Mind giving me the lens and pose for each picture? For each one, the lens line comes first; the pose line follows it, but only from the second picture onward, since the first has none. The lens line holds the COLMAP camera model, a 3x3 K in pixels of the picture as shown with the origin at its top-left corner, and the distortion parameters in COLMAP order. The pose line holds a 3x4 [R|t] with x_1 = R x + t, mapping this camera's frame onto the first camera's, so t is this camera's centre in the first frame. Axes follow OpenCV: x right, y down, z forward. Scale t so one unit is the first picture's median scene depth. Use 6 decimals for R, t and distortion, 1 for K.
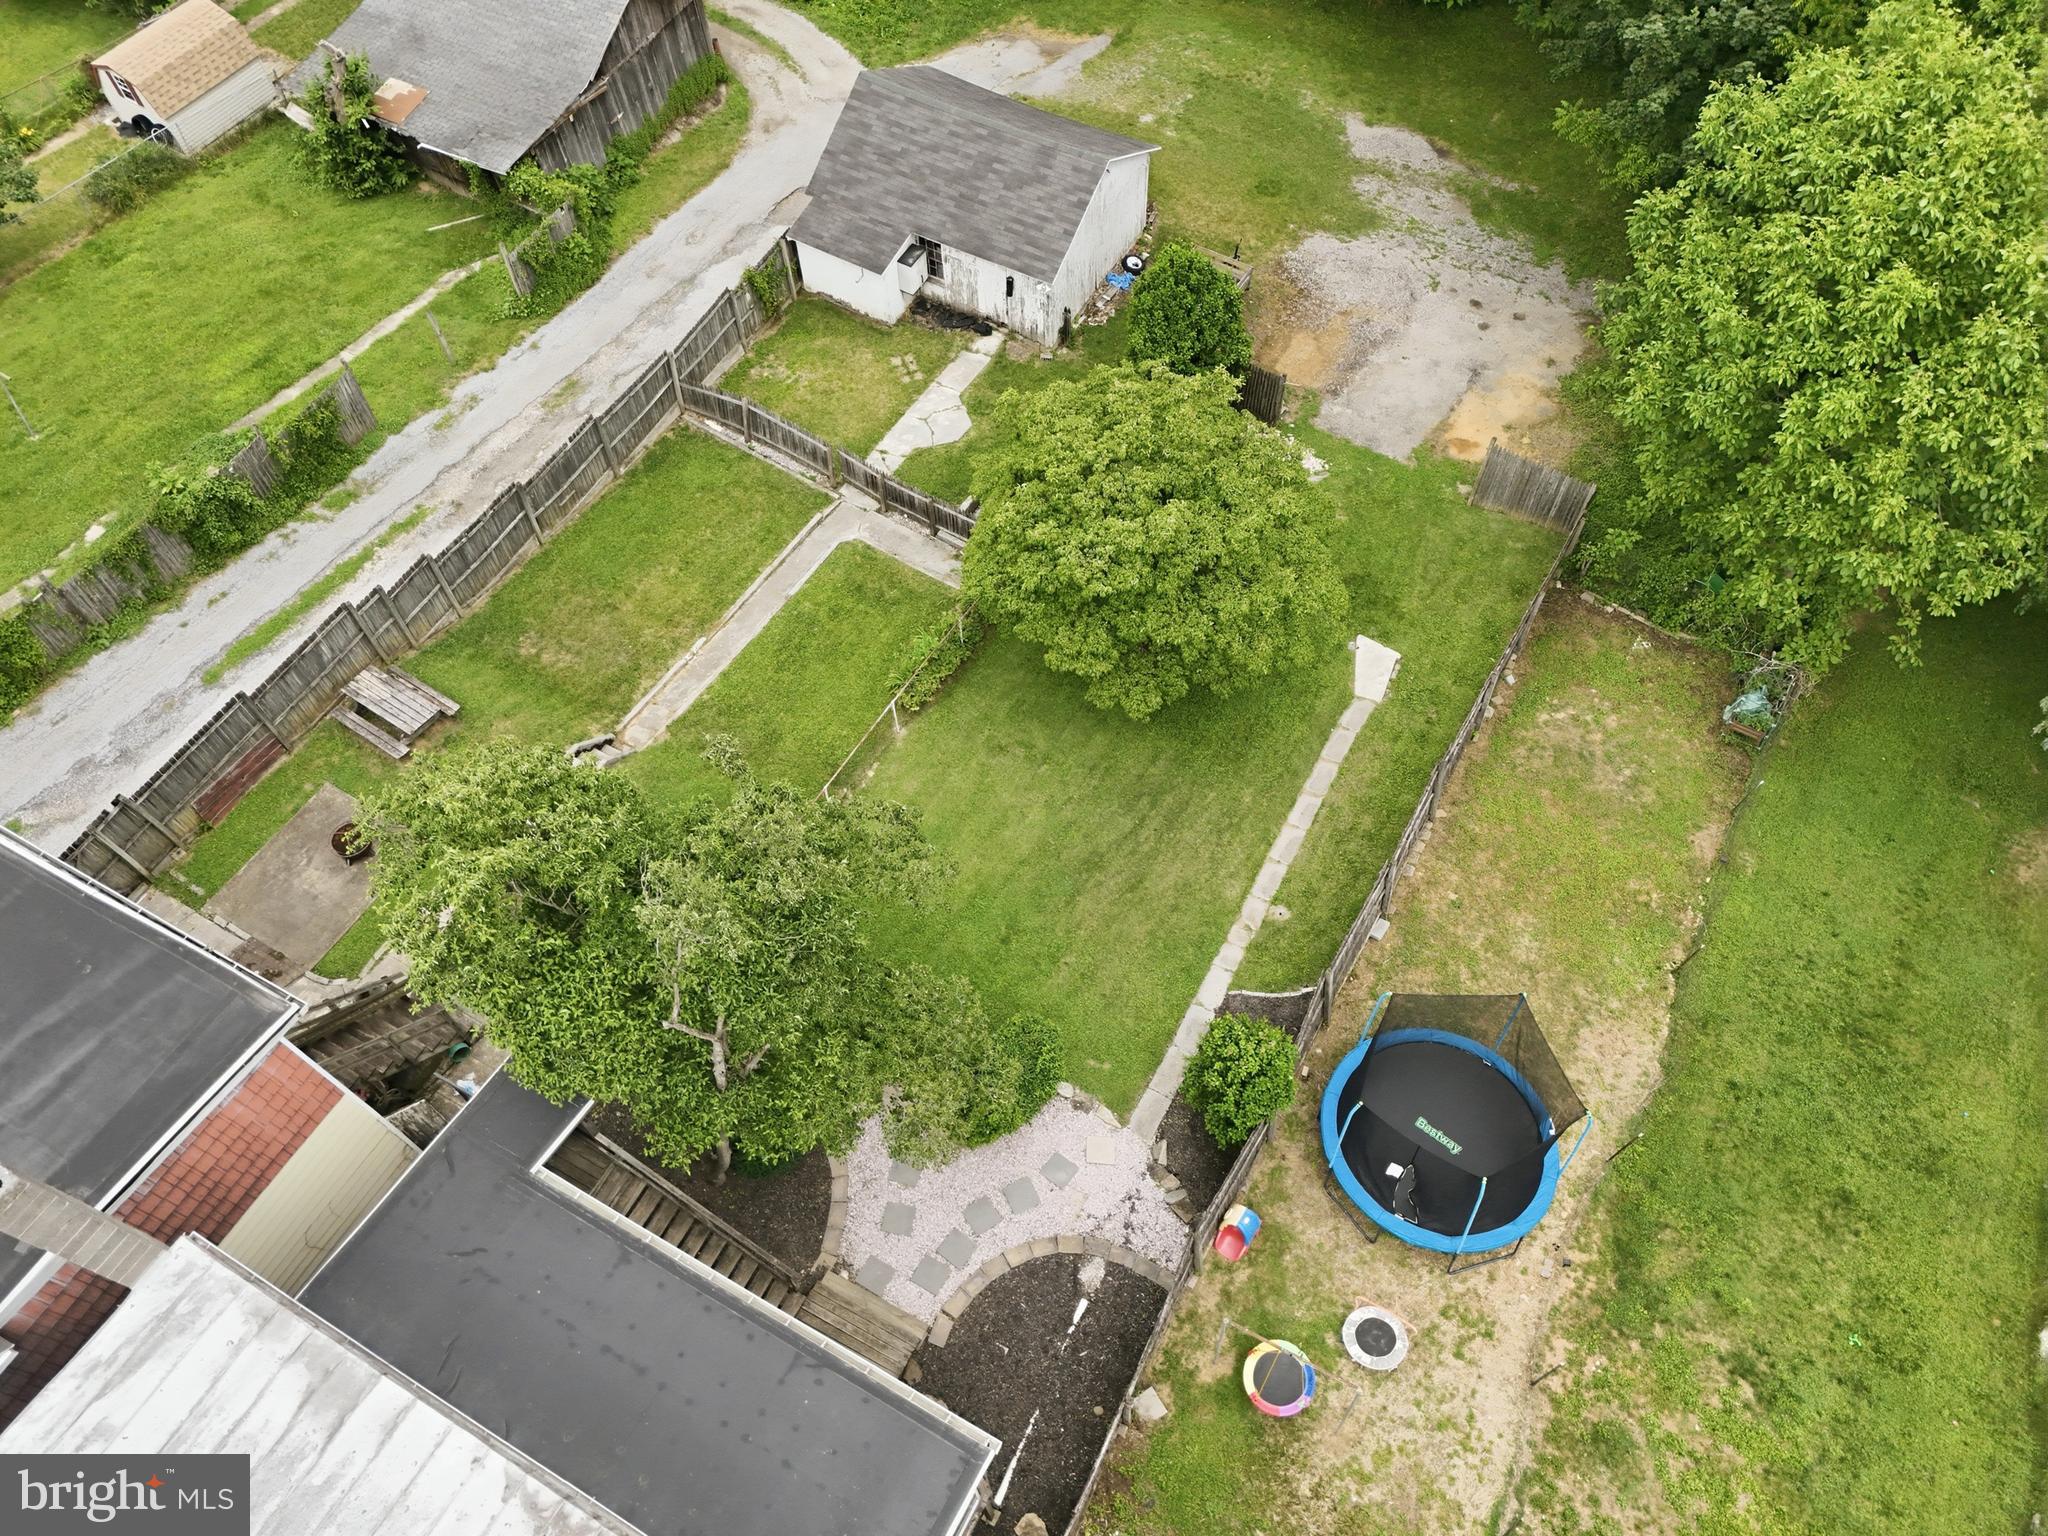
lens RADIAL K [[1510.4, 0, 1028.7], [0, 1510.4, 764.5], [0, 0, 1]] dist [0.062841, -0.057075]
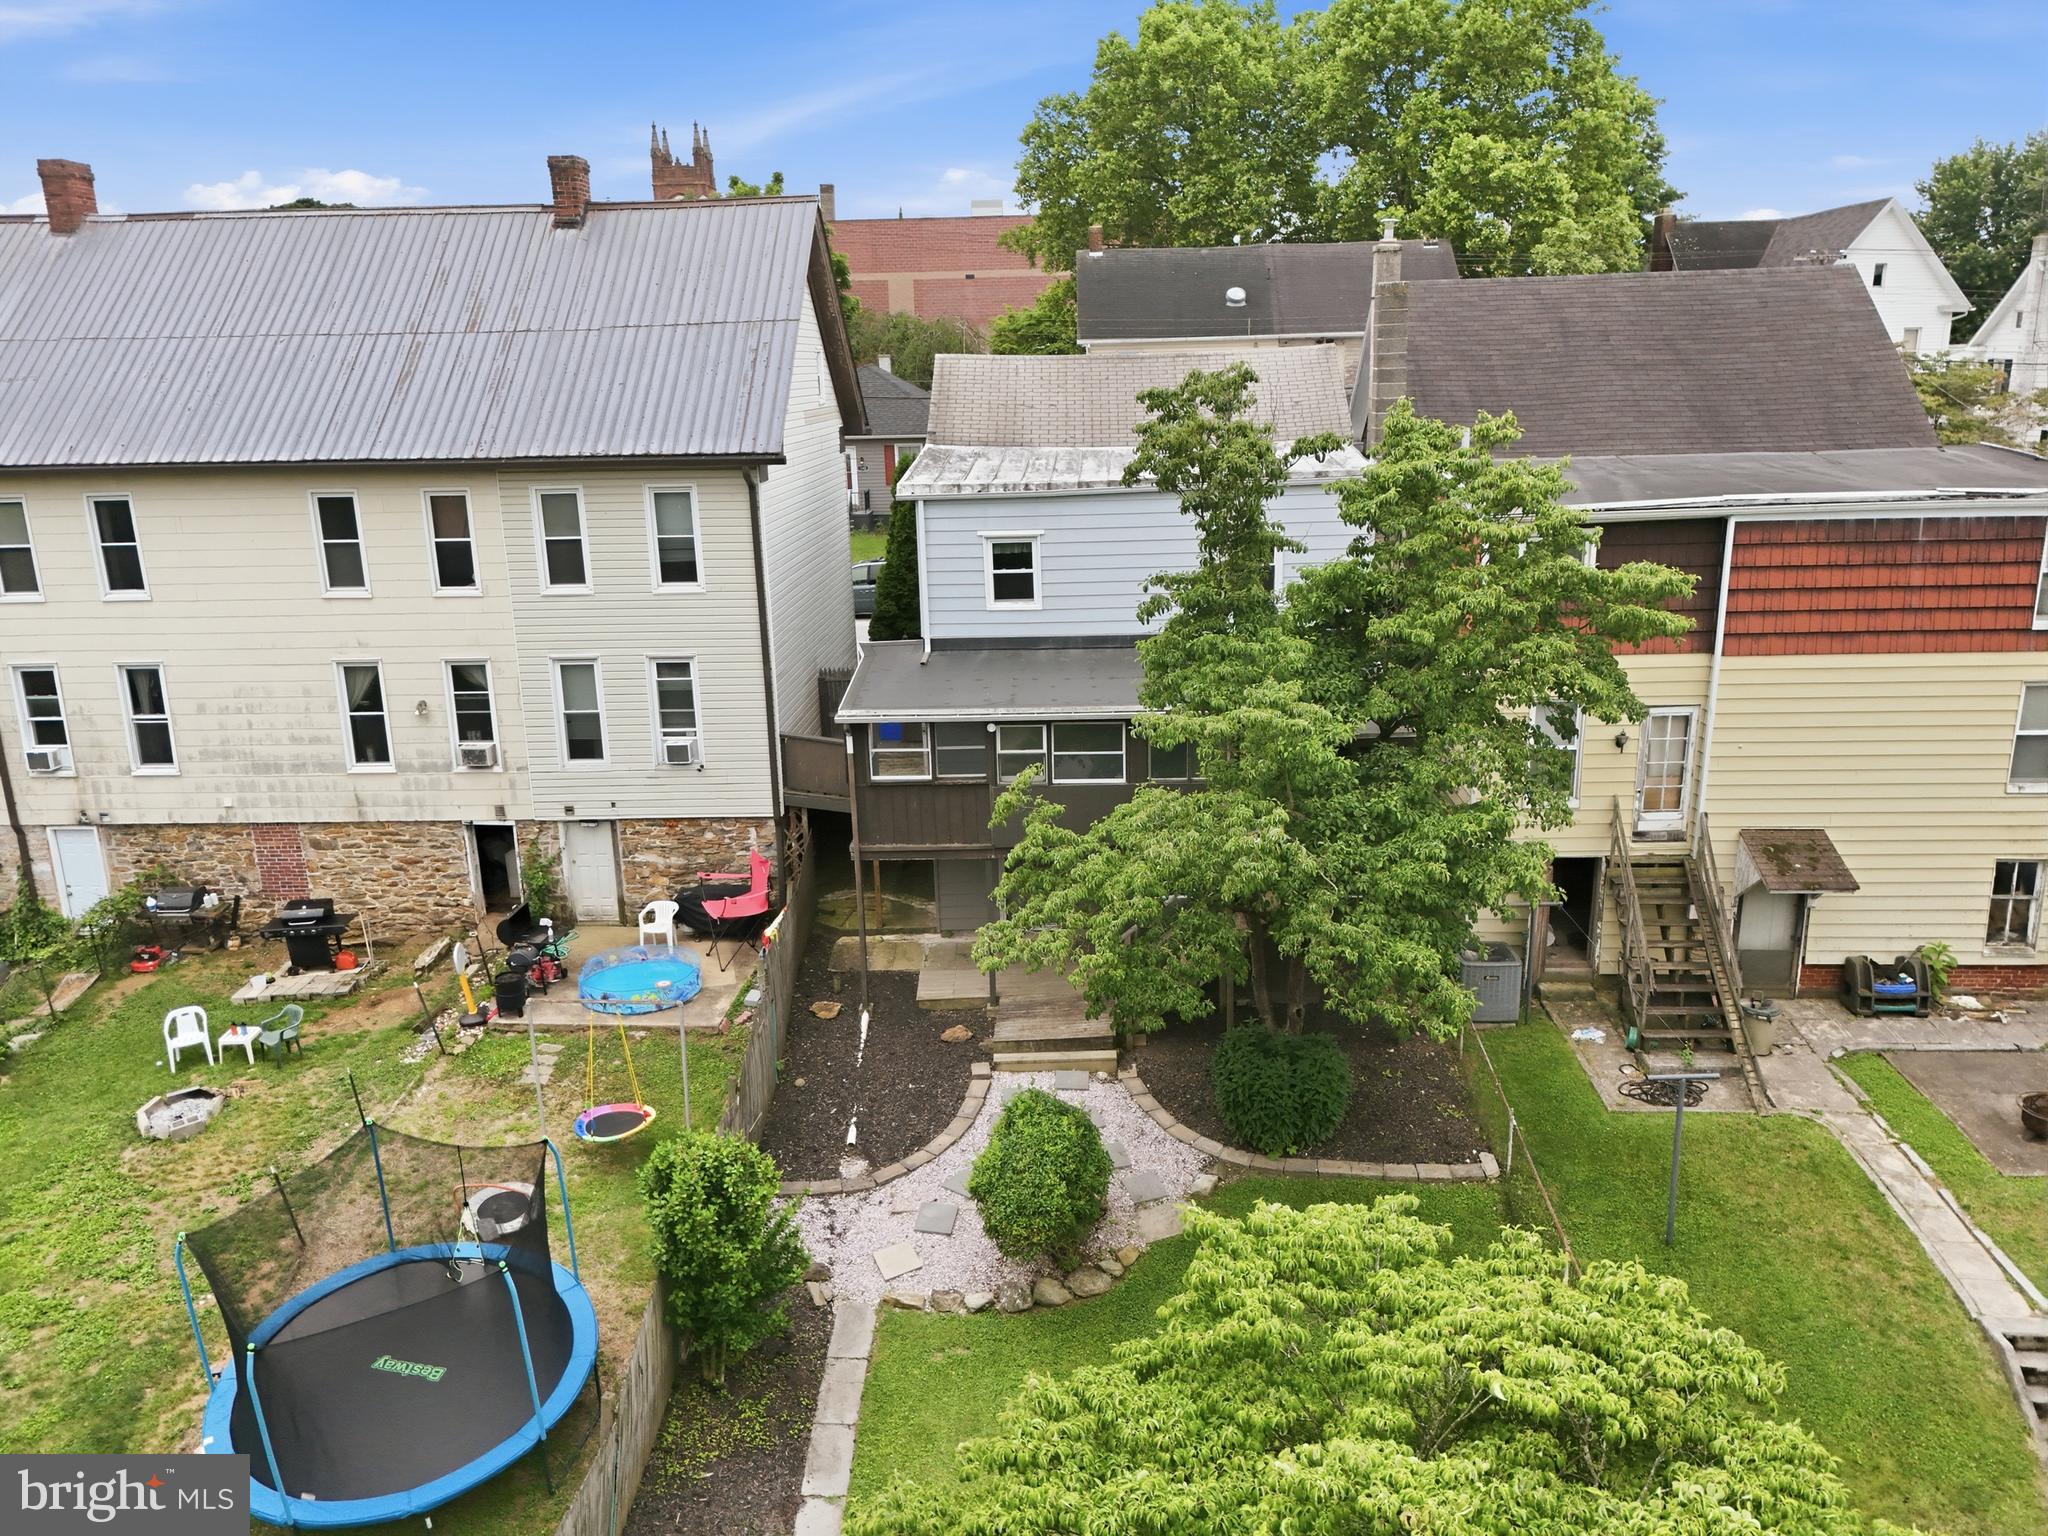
lens RADIAL K [[1504.0, 0, 1026.9], [0, 1504.0, 768.8], [0, 0, 1]] dist [0.076526, -0.070542]
pose [[-0.890680, 0.164813, -0.423704, 0.185769], [-0.361403, 0.308743, 0.879810, -0.341070], [0.275820, 0.936757, -0.215428, 0.676575]]
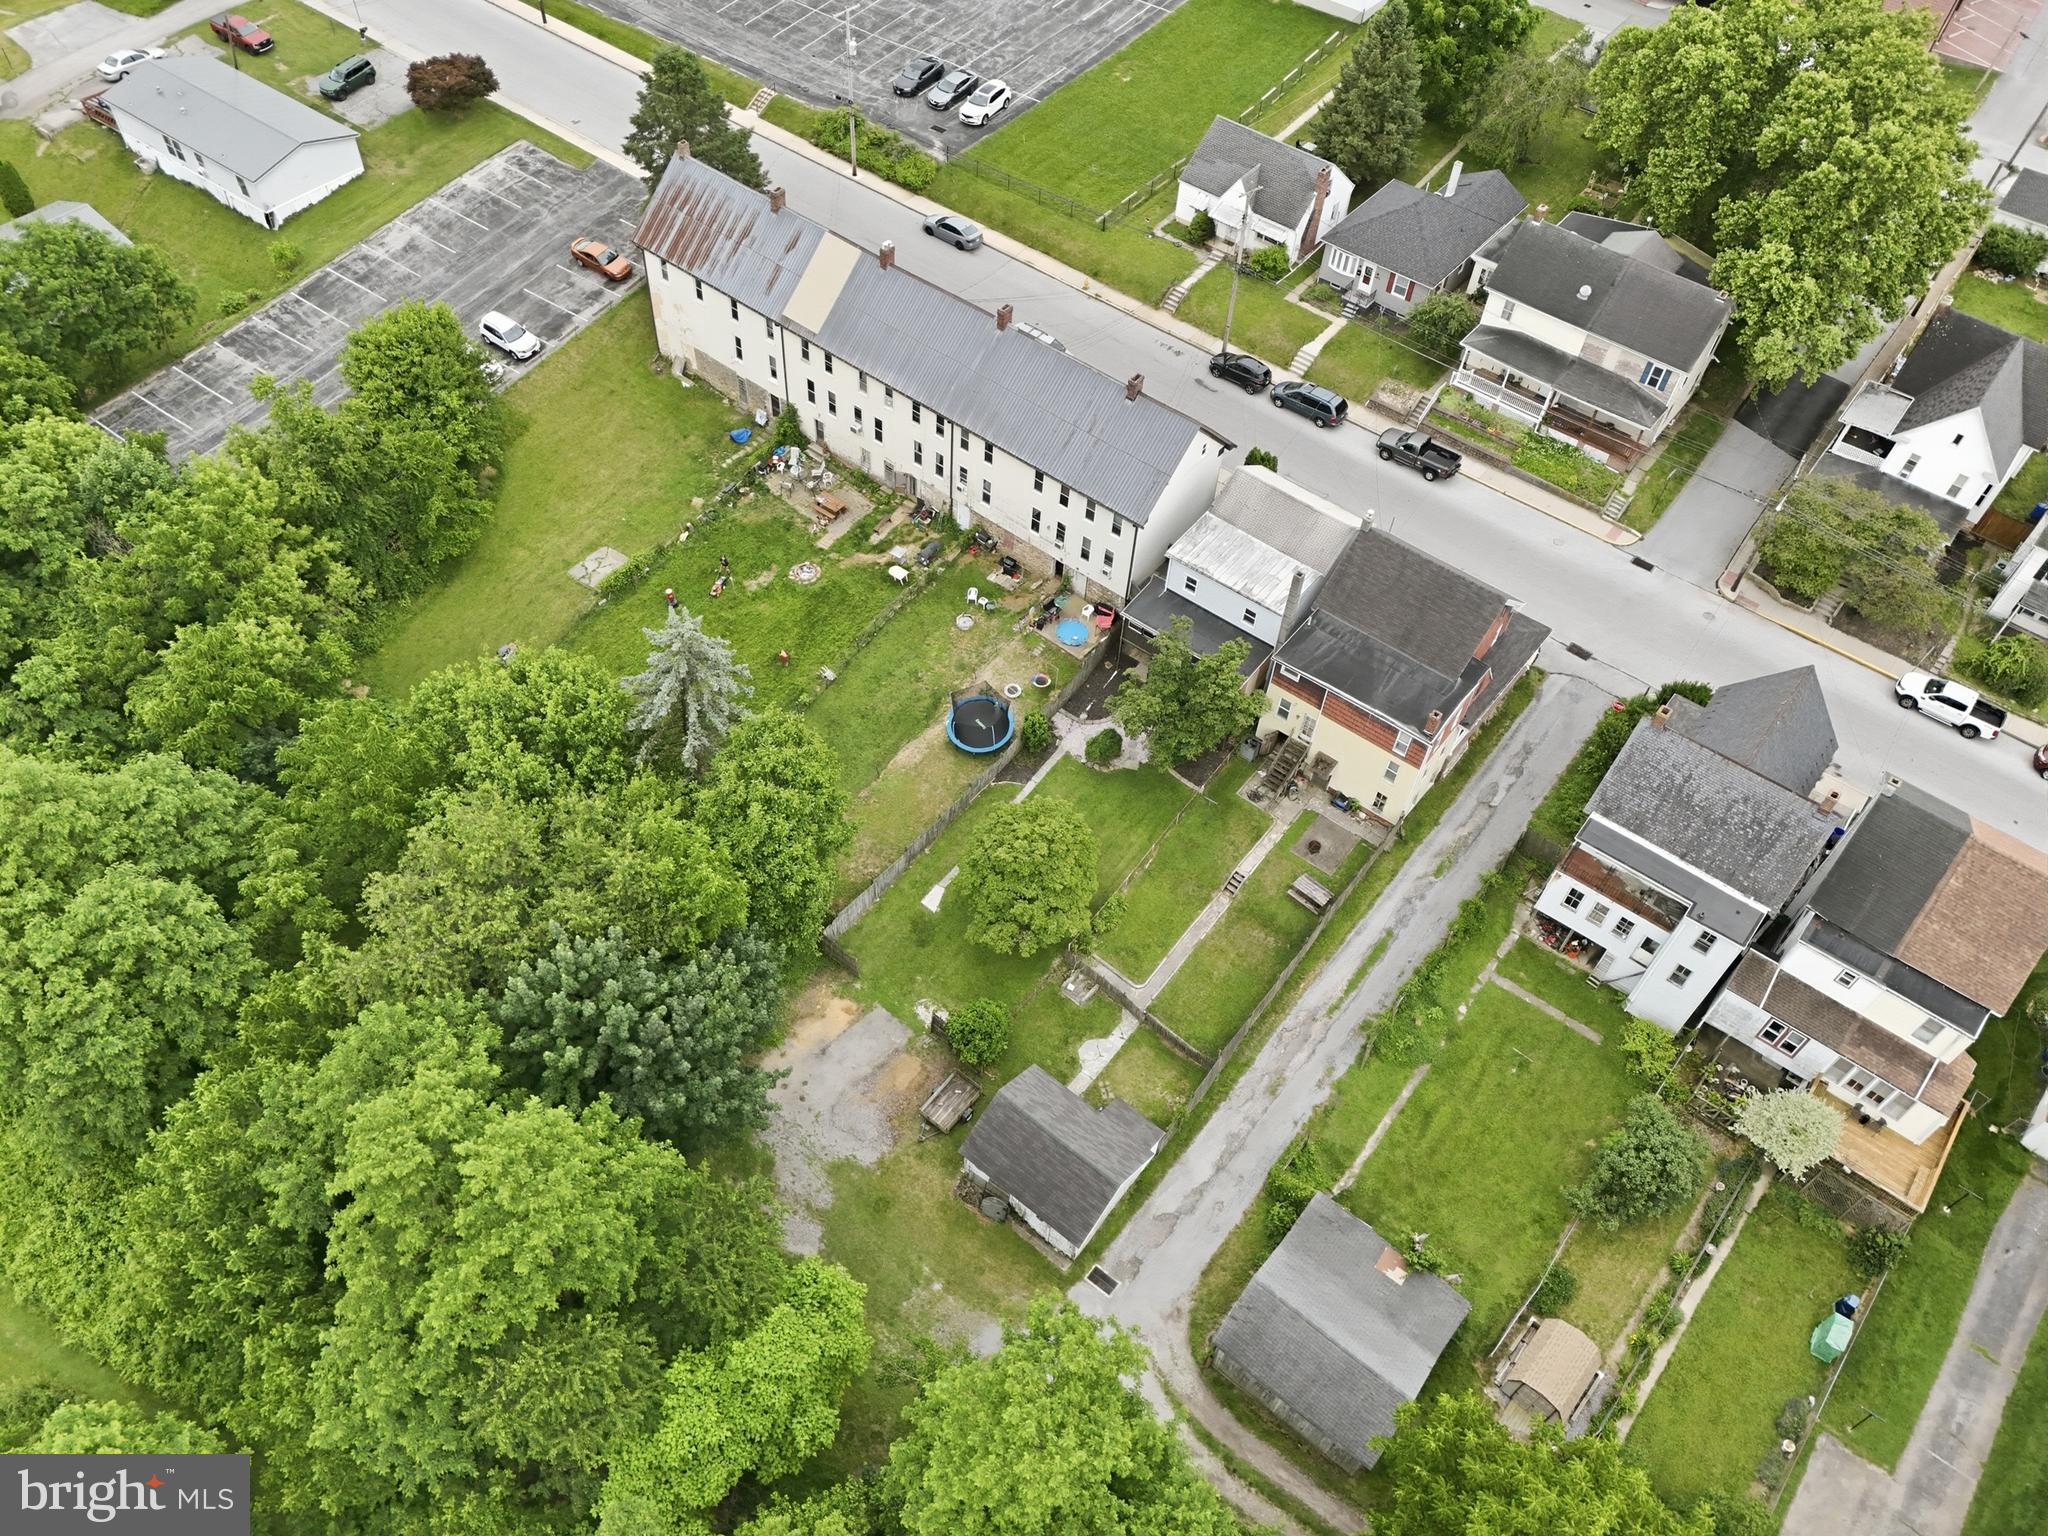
lens RADIAL K [[1504.0, 0, 1026.9], [0, 1504.0, 768.8], [0, 0, 1]] dist [0.076526, -0.070542]
pose [[-0.988381, -0.132823, 0.073898, -0.070816], [0.112928, -0.316281, 0.941920, -2.080061], [-0.101737, 0.939321, 0.327605, -0.024615]]
